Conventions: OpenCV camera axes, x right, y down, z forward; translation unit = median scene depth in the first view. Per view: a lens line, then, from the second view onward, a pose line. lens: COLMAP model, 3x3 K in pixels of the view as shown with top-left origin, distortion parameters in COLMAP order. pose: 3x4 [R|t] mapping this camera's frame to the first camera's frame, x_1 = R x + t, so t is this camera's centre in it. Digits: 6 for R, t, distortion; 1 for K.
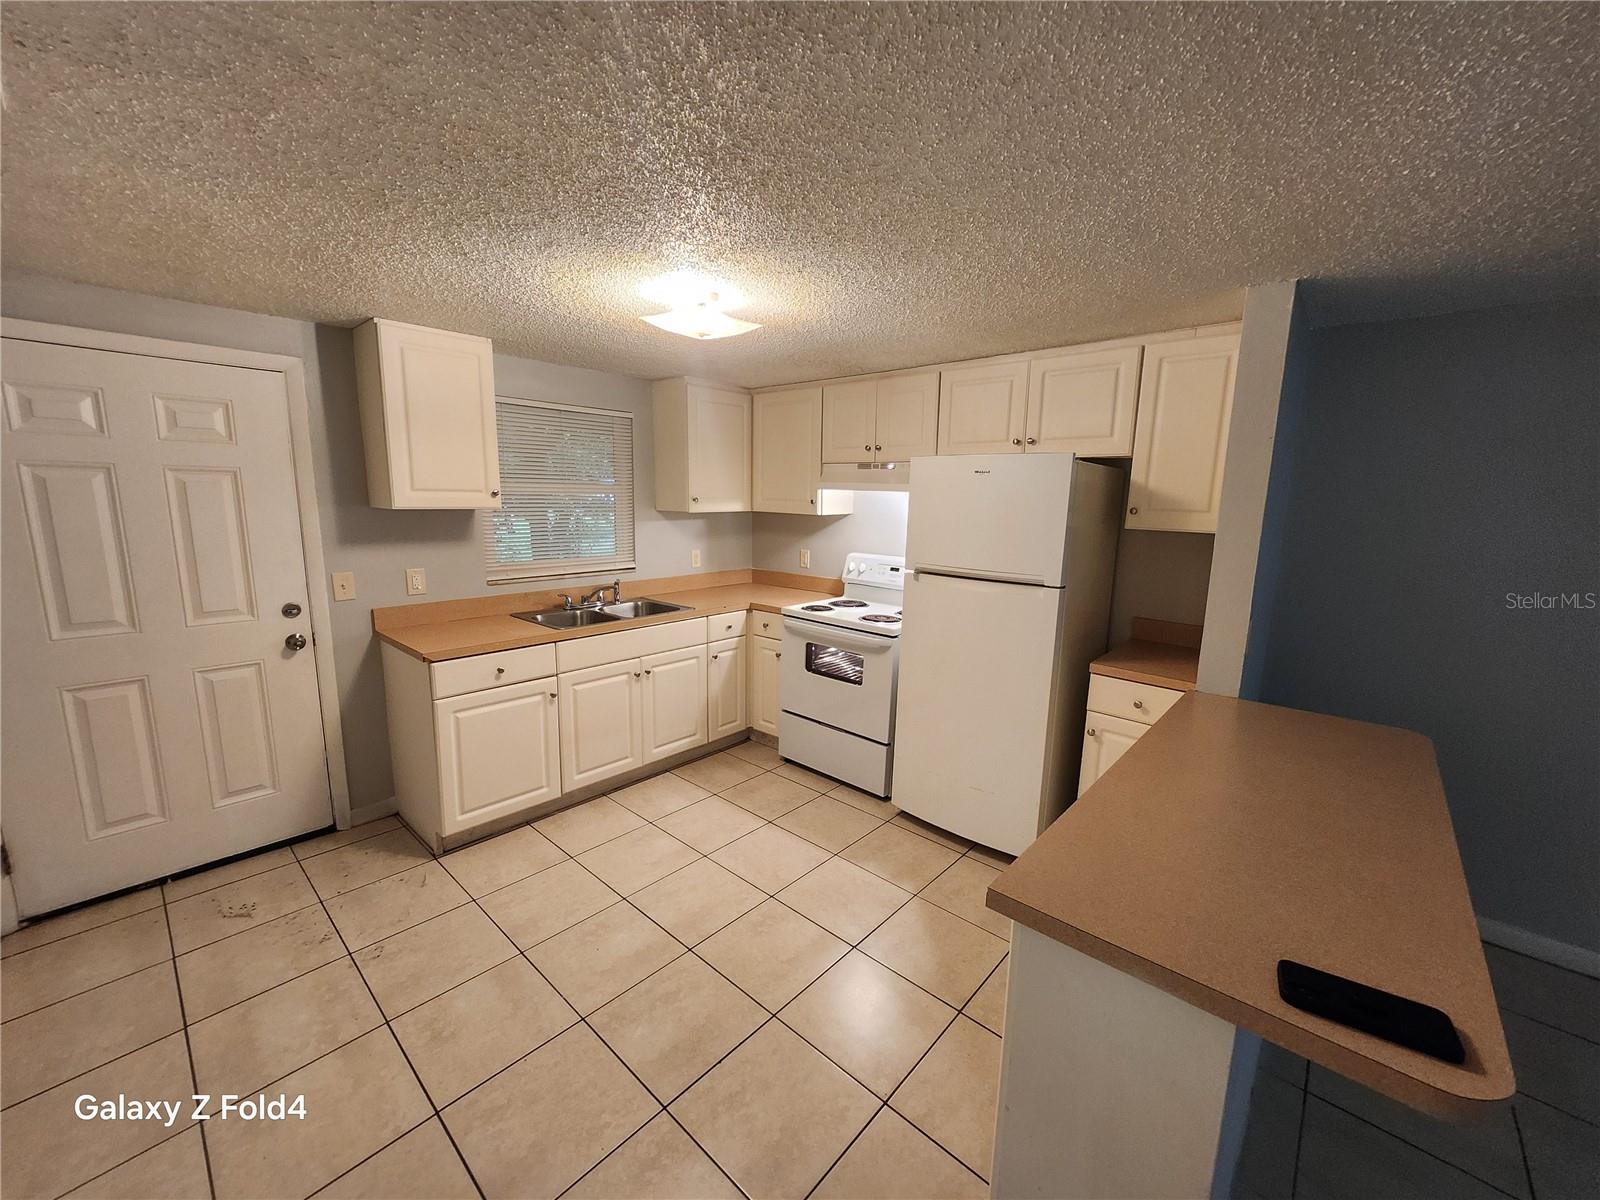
lens RADIAL K [[631.7, 0, 791.1], [0, 631.7, 596.9], [0, 0, 1]] dist [-0.001393, -0.000142]
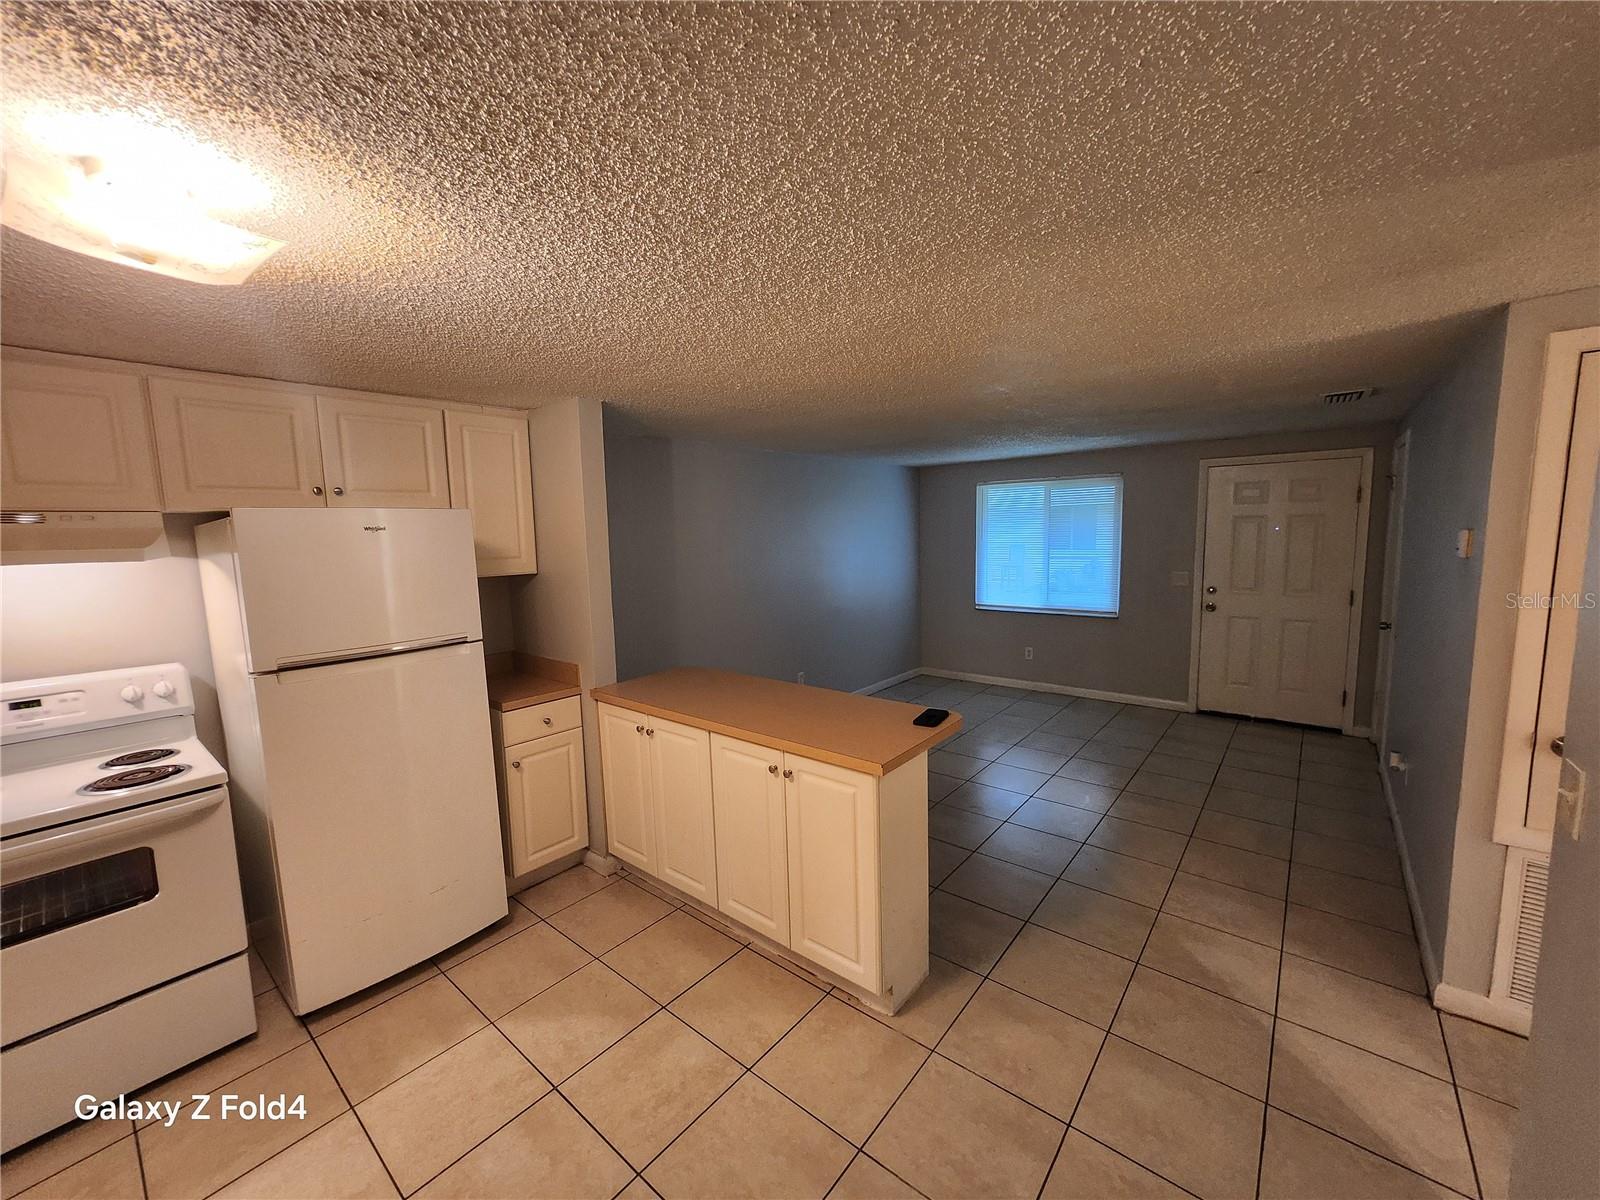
lens RADIAL K [[631.7, 0, 791.1], [0, 631.7, 596.9], [0, 0, 1]] dist [-0.001393, -0.000142]
pose [[-0.046219, -0.121378, 0.991530, -0.580988], [0.194508, 0.972498, 0.128115, -0.110907], [-0.979811, 0.198782, -0.021339, 0.506095]]
